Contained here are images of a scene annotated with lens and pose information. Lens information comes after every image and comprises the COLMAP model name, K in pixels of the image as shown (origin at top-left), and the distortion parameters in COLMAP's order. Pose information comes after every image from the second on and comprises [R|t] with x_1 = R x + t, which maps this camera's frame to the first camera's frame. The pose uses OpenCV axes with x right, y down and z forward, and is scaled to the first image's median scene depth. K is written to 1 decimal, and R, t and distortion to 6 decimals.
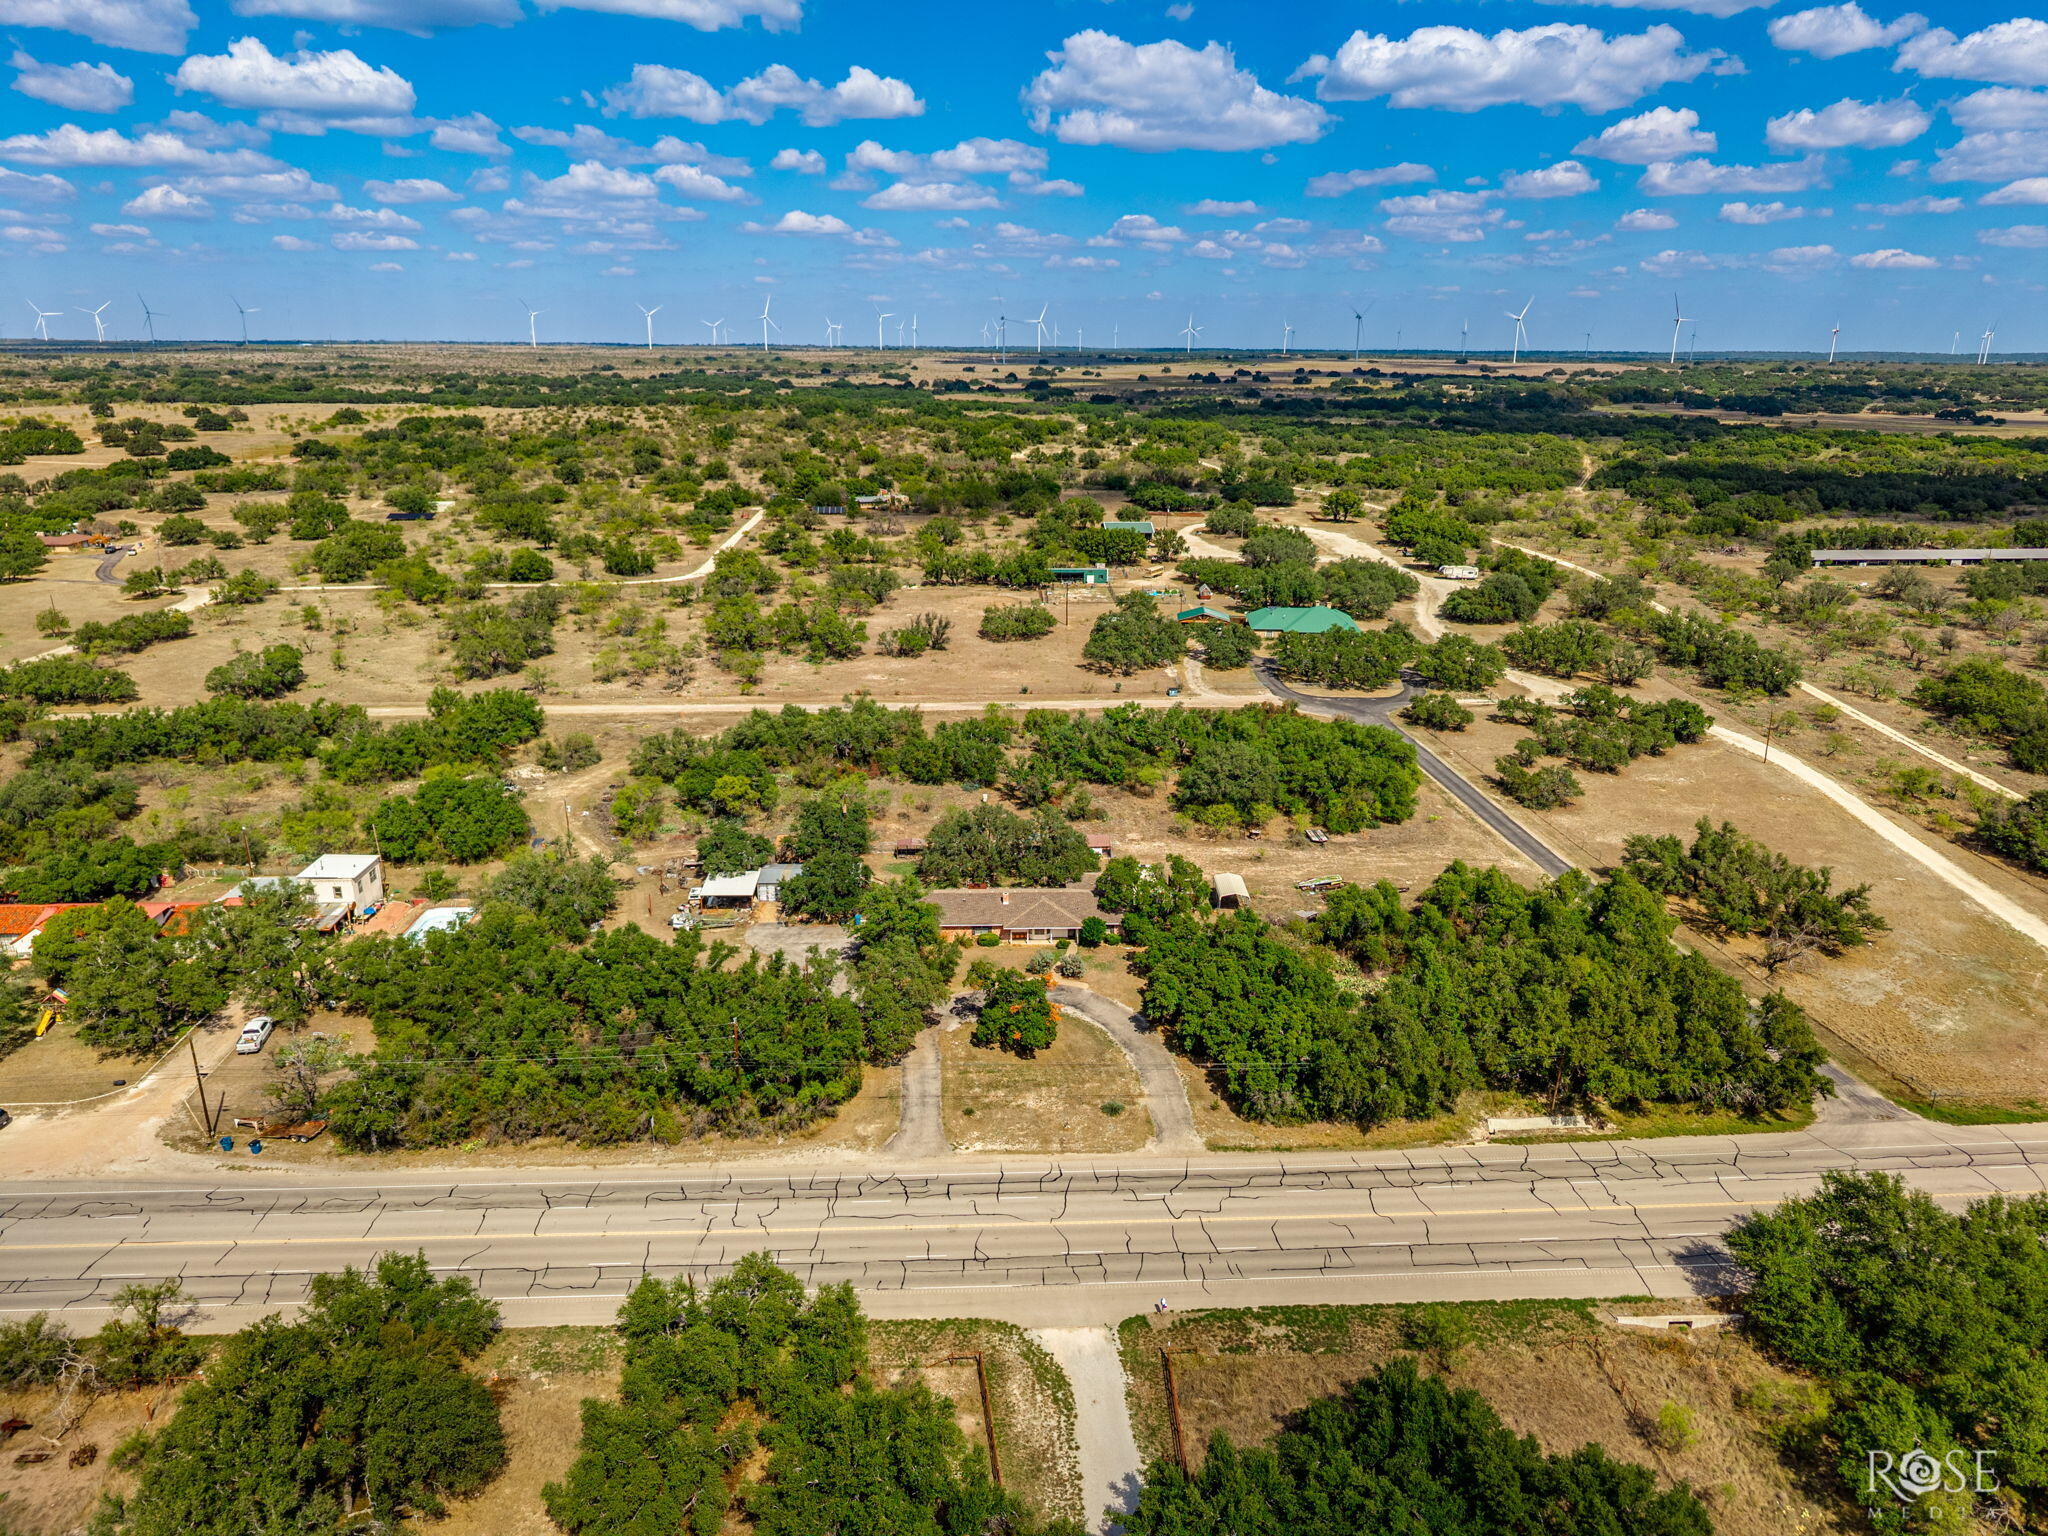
lens RADIAL K [[1359.4, 0, 1026.3], [0, 1359.4, 788.7], [0, 0, 1]] dist [0.005526, -0.002582]
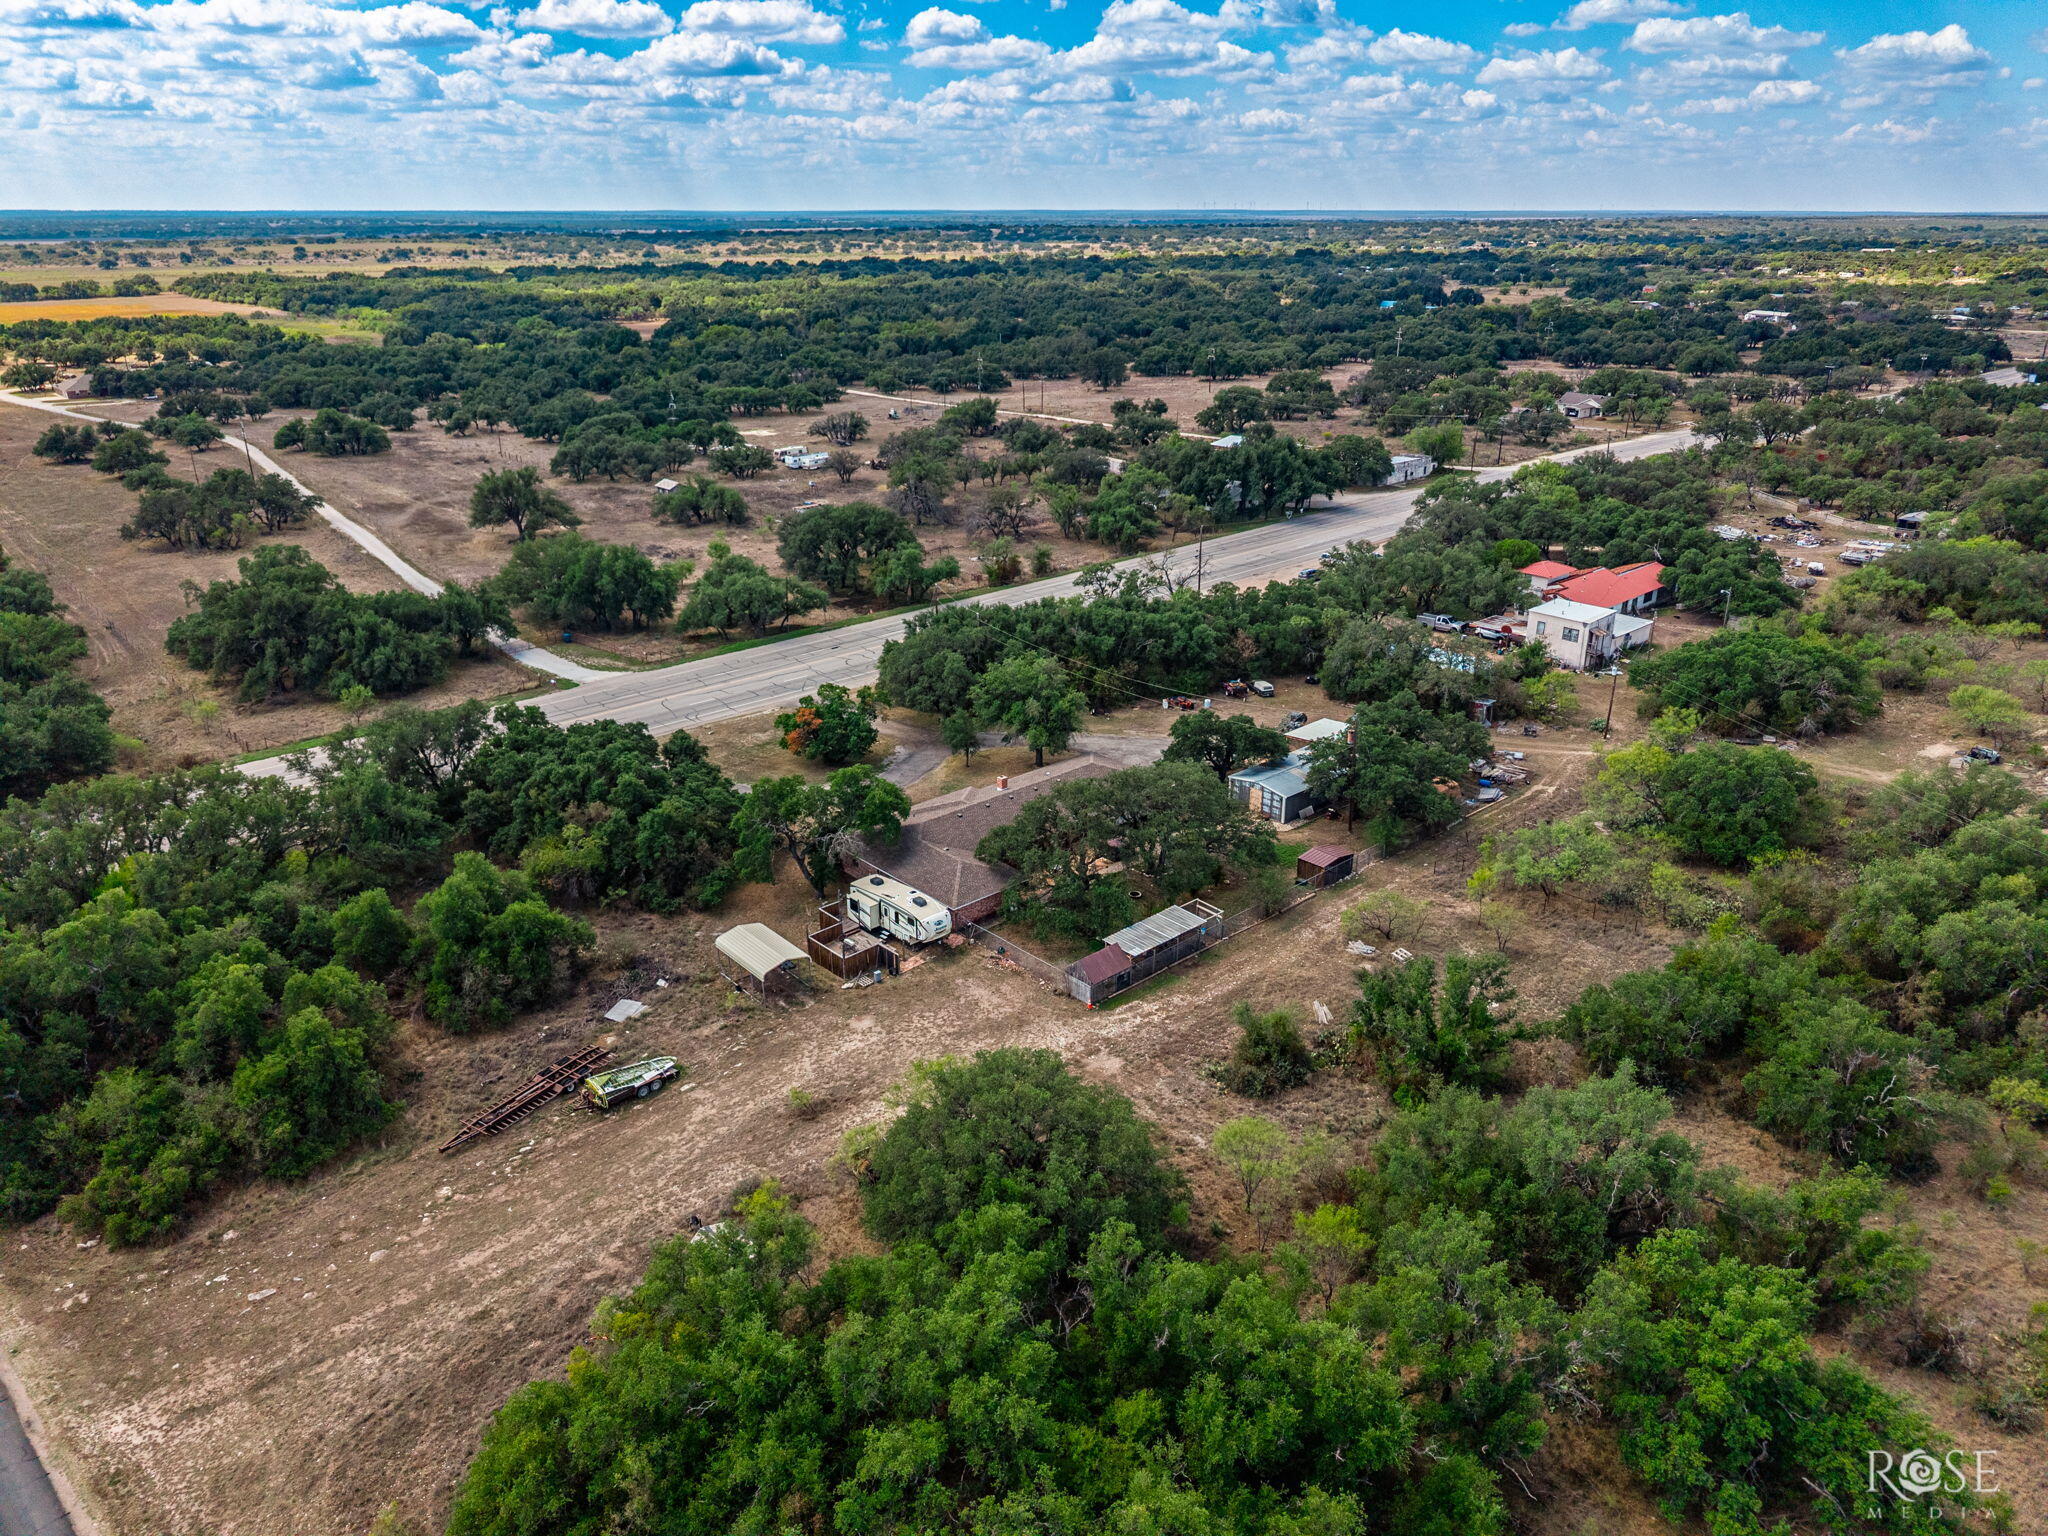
lens RADIAL K [[1379.0, 0, 1020.6], [0, 1379.0, 762.9], [0, 0, 1]] dist [0.004628, -0.001904]
pose [[-0.763392, 0.235186, -0.601598, 0.246947], [-0.205404, 0.794627, 0.571294, -0.206982], [0.612407, 0.559692, -0.558304, 0.848535]]
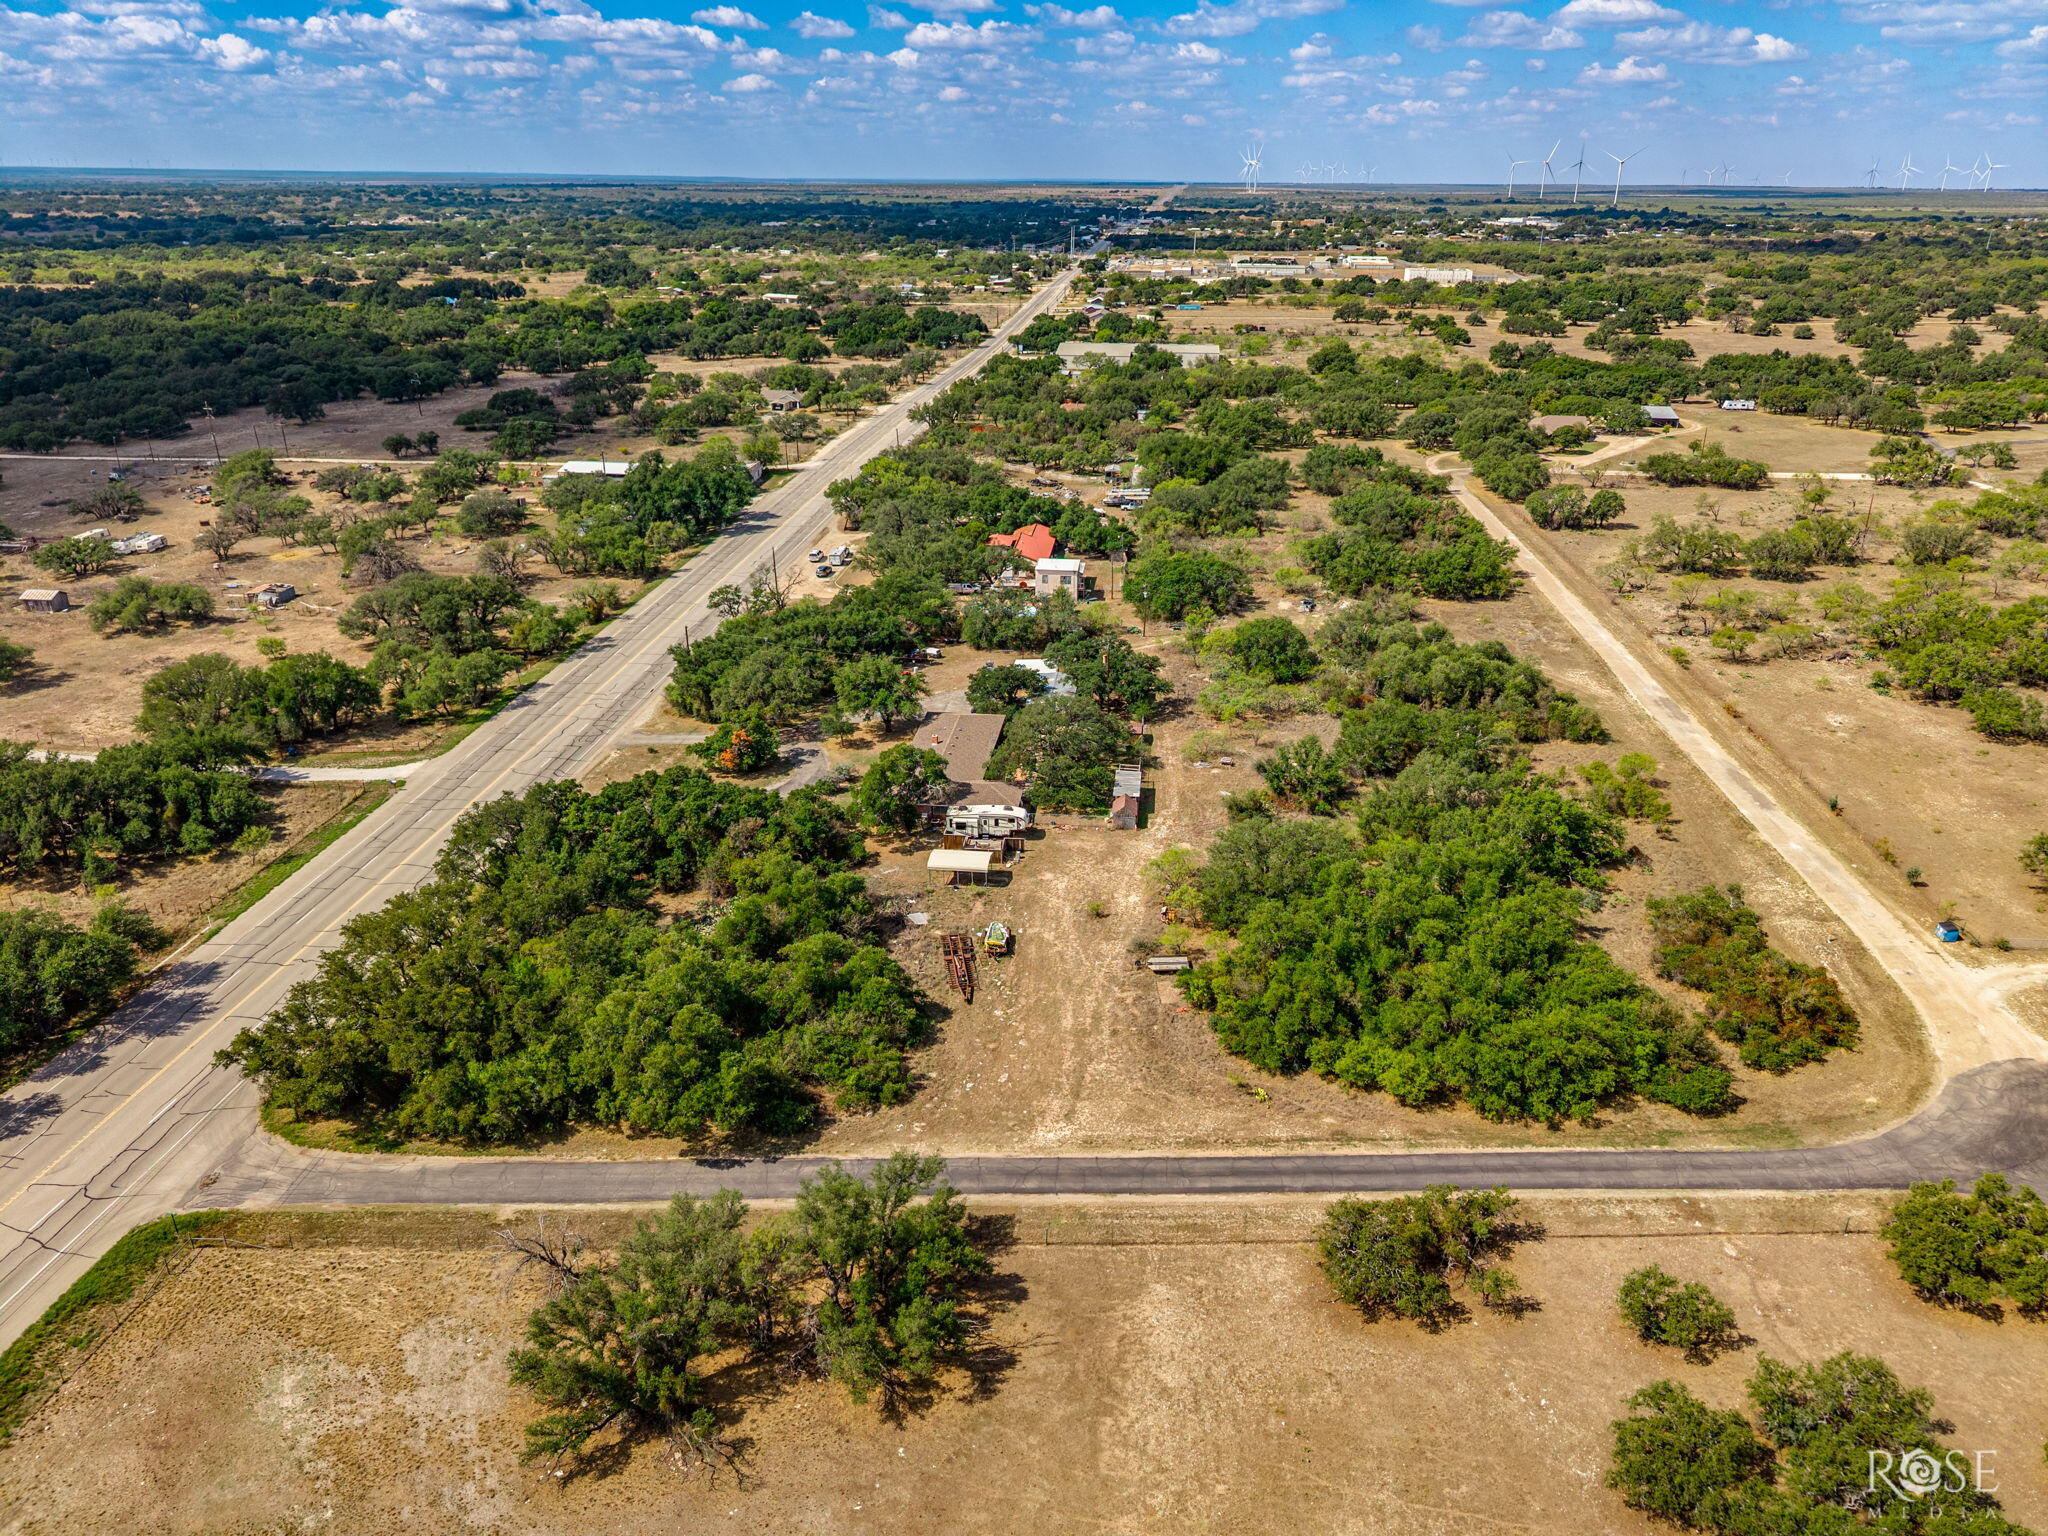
lens RADIAL K [[1359.4, 0, 1026.3], [0, 1359.4, 788.7], [0, 0, 1]] dist [0.005526, -0.002582]
pose [[-0.144026, 0.396508, -0.906663, 0.568200], [-0.315692, 0.849932, 0.421847, -0.212642], [0.937867, 0.346983, 0.002762, 0.650978]]
